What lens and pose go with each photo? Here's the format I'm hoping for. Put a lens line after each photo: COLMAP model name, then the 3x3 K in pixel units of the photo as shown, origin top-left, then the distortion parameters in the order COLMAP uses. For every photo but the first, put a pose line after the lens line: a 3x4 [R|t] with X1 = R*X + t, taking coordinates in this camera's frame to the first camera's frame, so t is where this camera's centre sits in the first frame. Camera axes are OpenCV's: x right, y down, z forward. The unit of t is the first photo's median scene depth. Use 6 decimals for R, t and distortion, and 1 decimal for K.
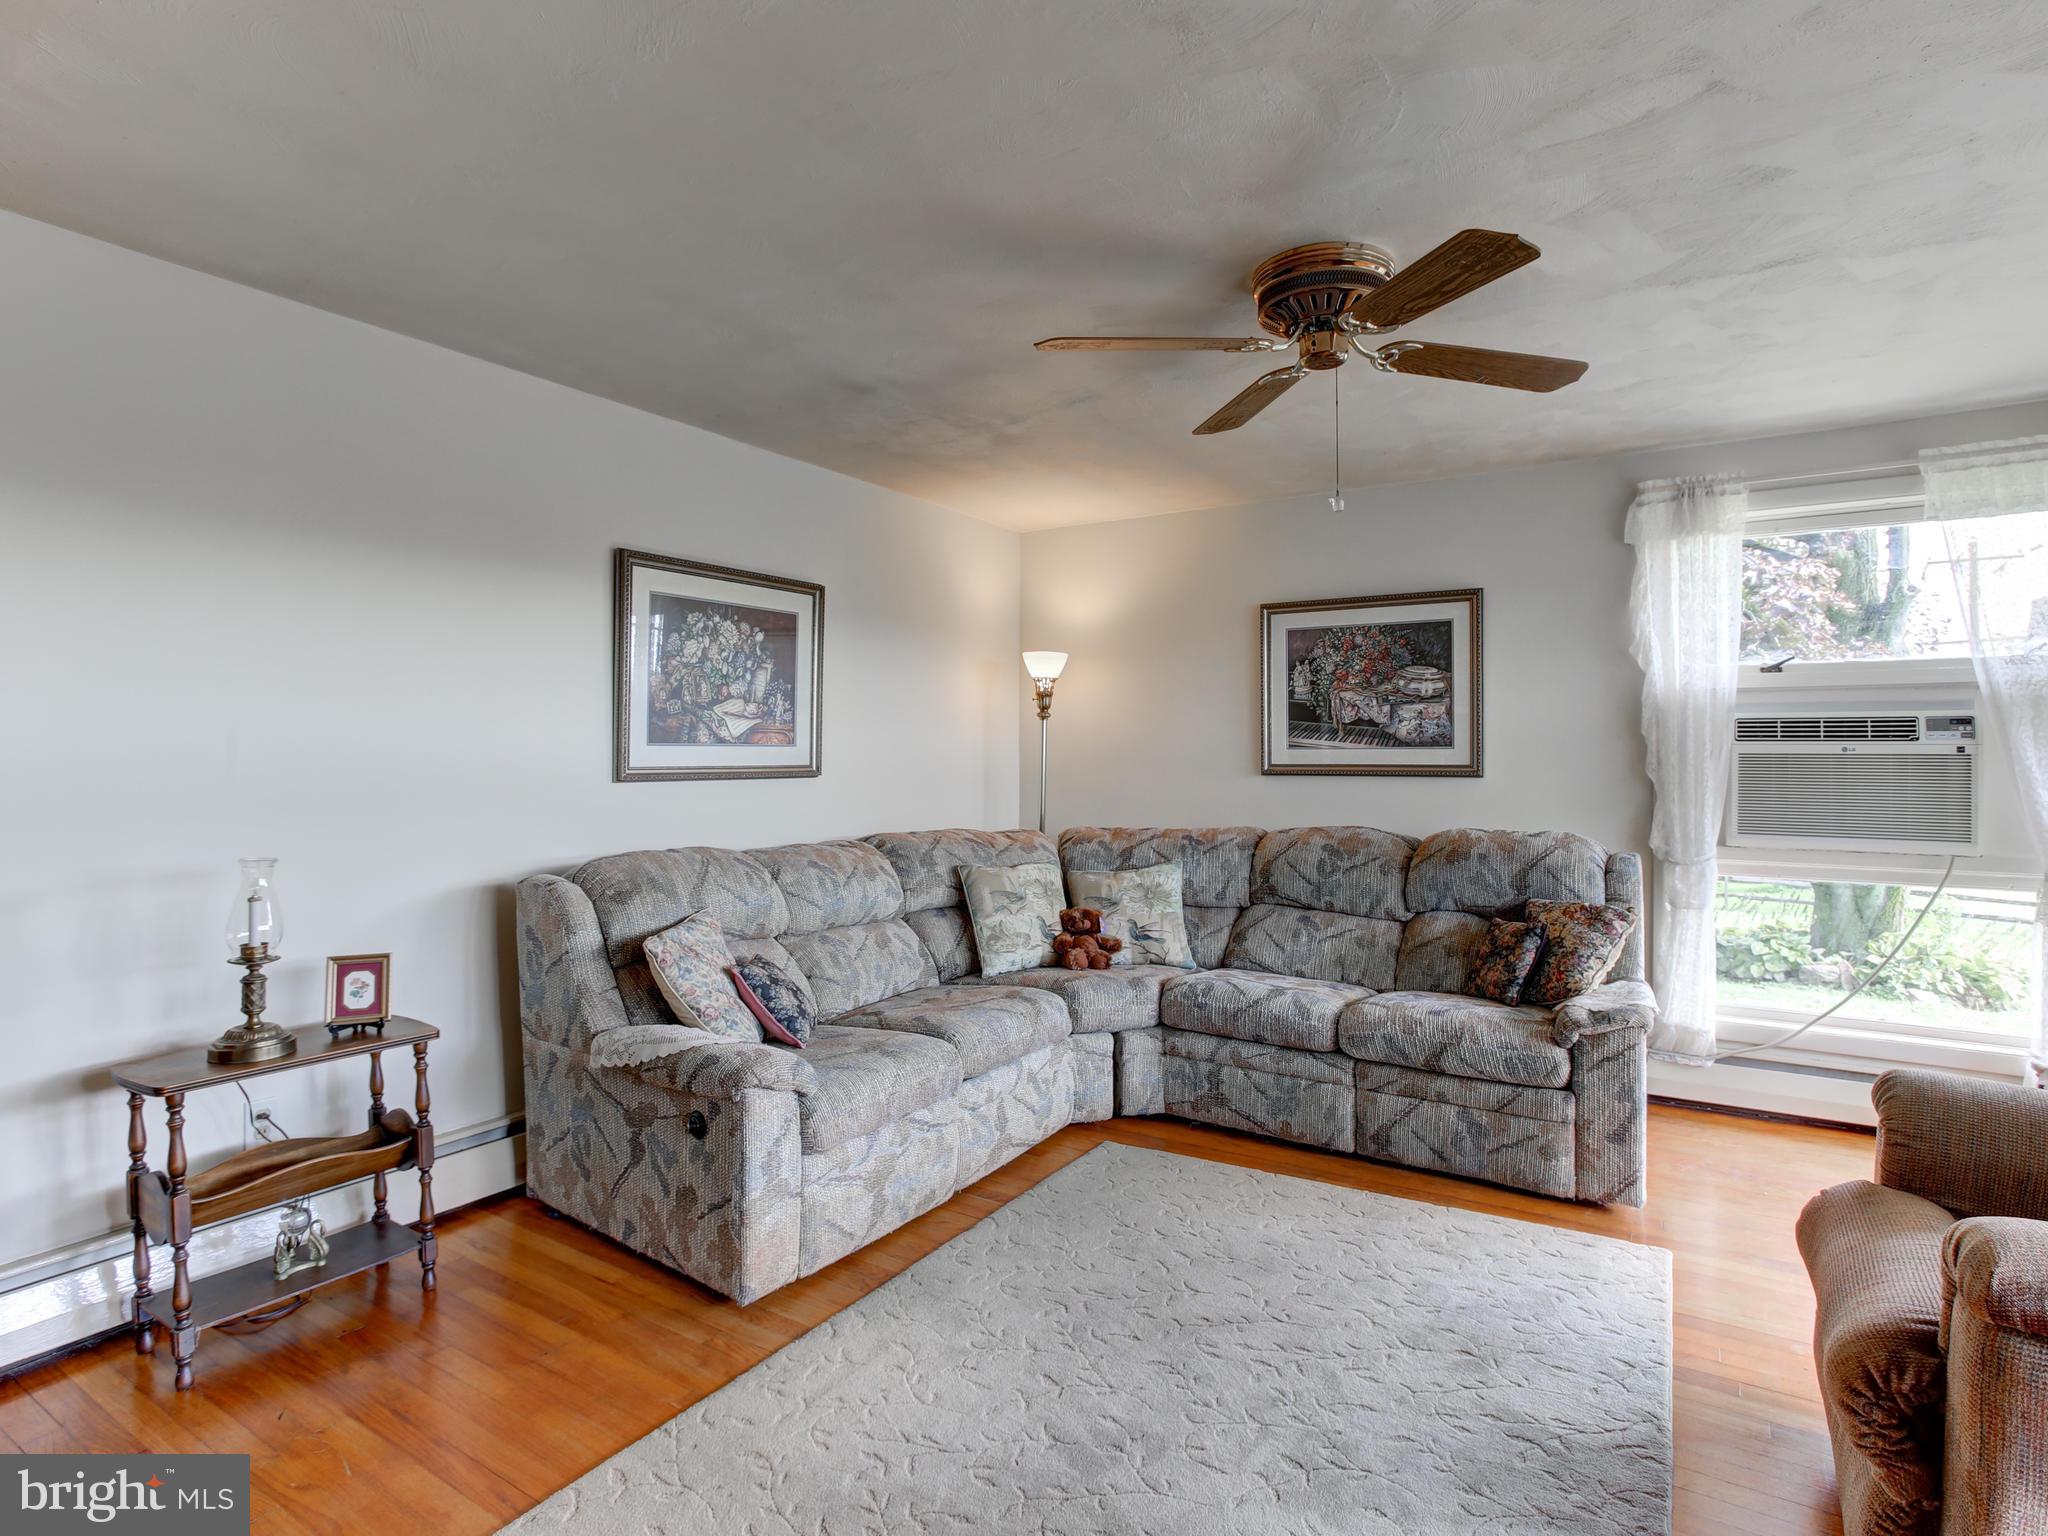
lens RADIAL K [[1083.5, 0, 1015.6], [0, 1083.5, 757.7], [0, 0, 1]] dist [-0.076217, 0.048296]
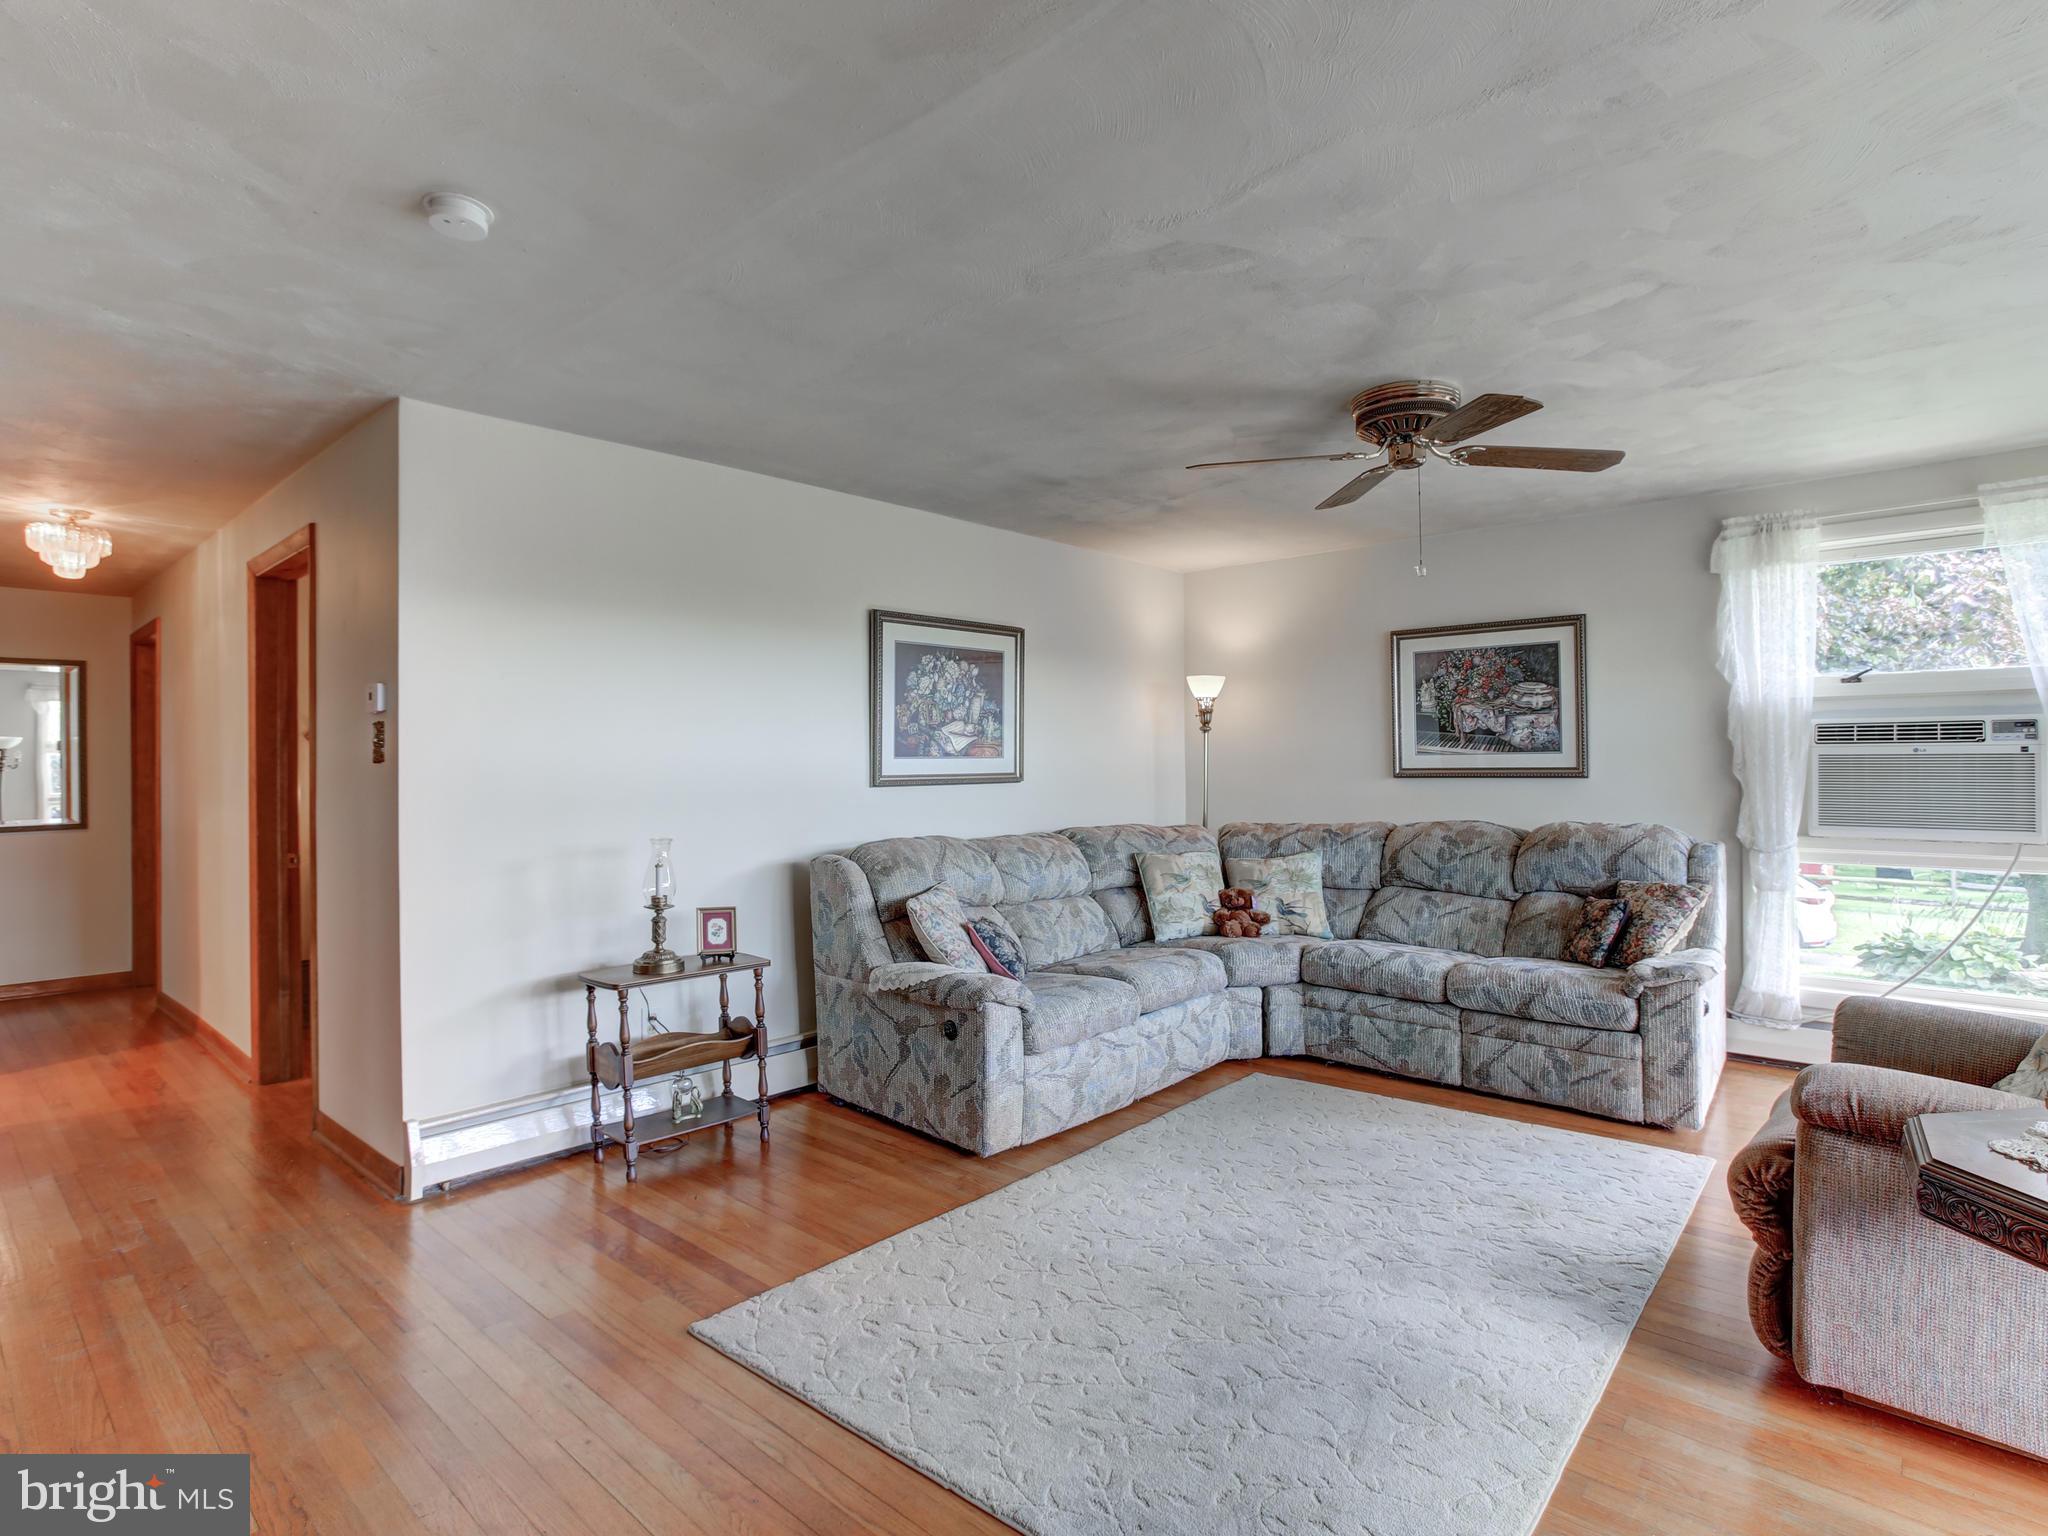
lens RADIAL K [[1064.1, 0, 1015.8], [0, 1064.1, 757.7], [0, 0, 1]] dist [-0.077195, 0.044277]
pose [[0.987158, -0.011292, -0.159349, 0.008035], [0.010148, 0.999917, -0.007986, -0.000760], [0.159426, 0.006266, 0.987190, -0.239960]]
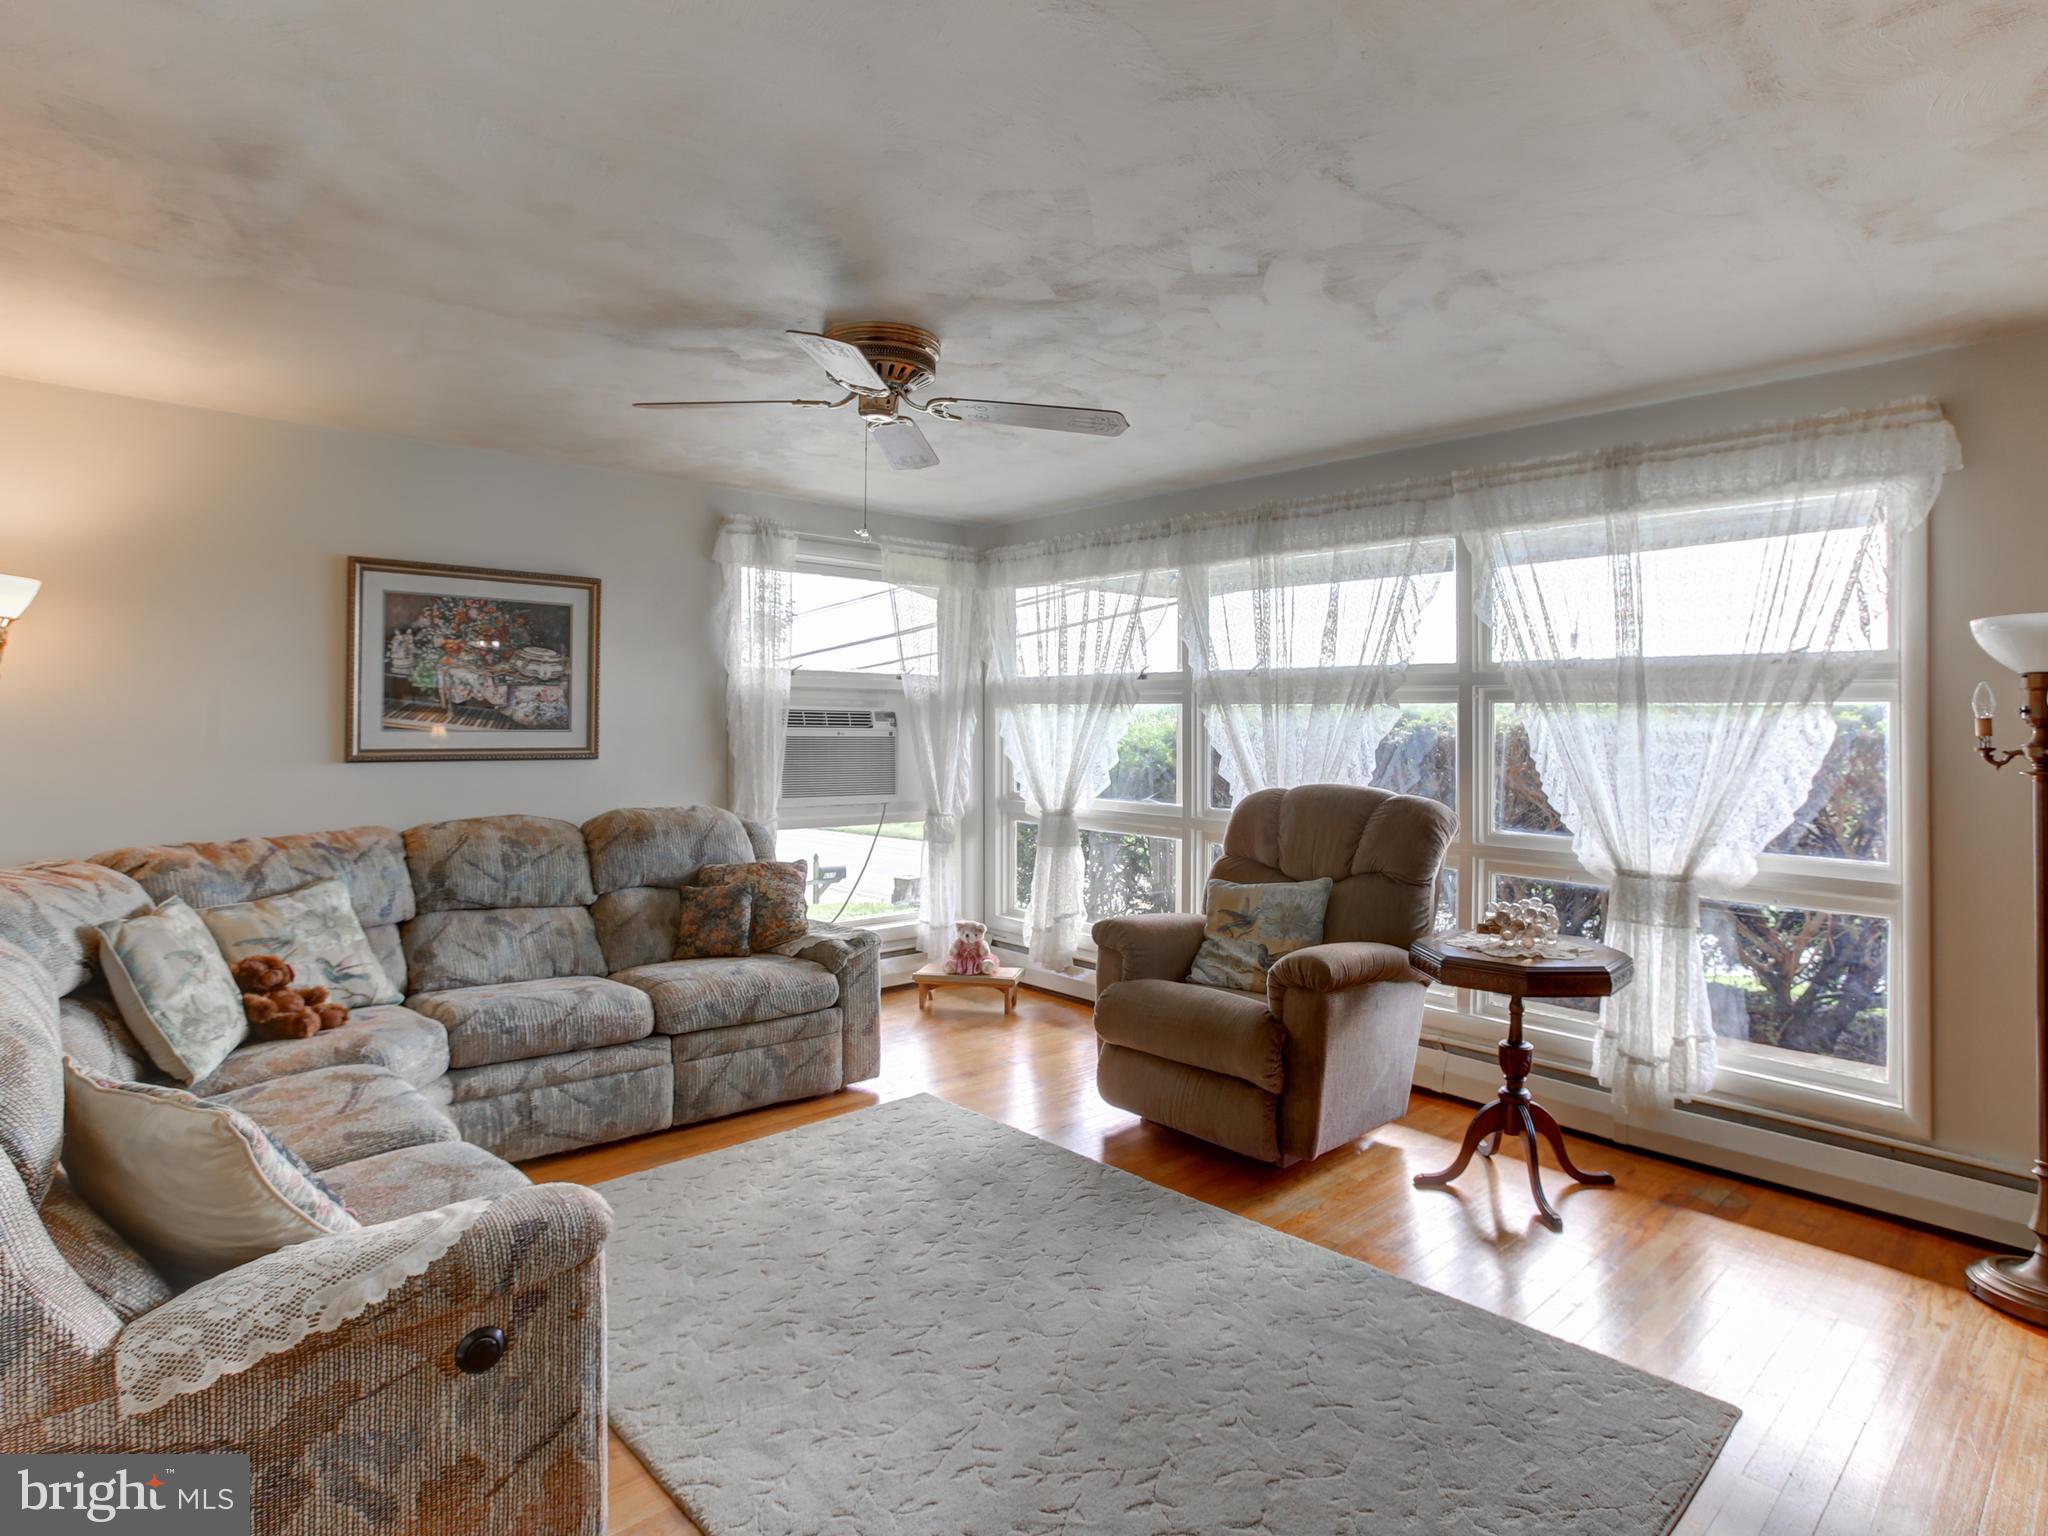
lens RADIAL K [[1097.9, 0, 1071.9], [0, 1097.9, 716.5], [0, 0, 1]] dist [-0.078103, 0.034405]
pose [[0.227930, 0.009881, 0.973627, -0.558776], [-0.005061, 0.999947, -0.008964, -0.018705], [-0.973664, -0.002884, 0.227968, 0.348056]]
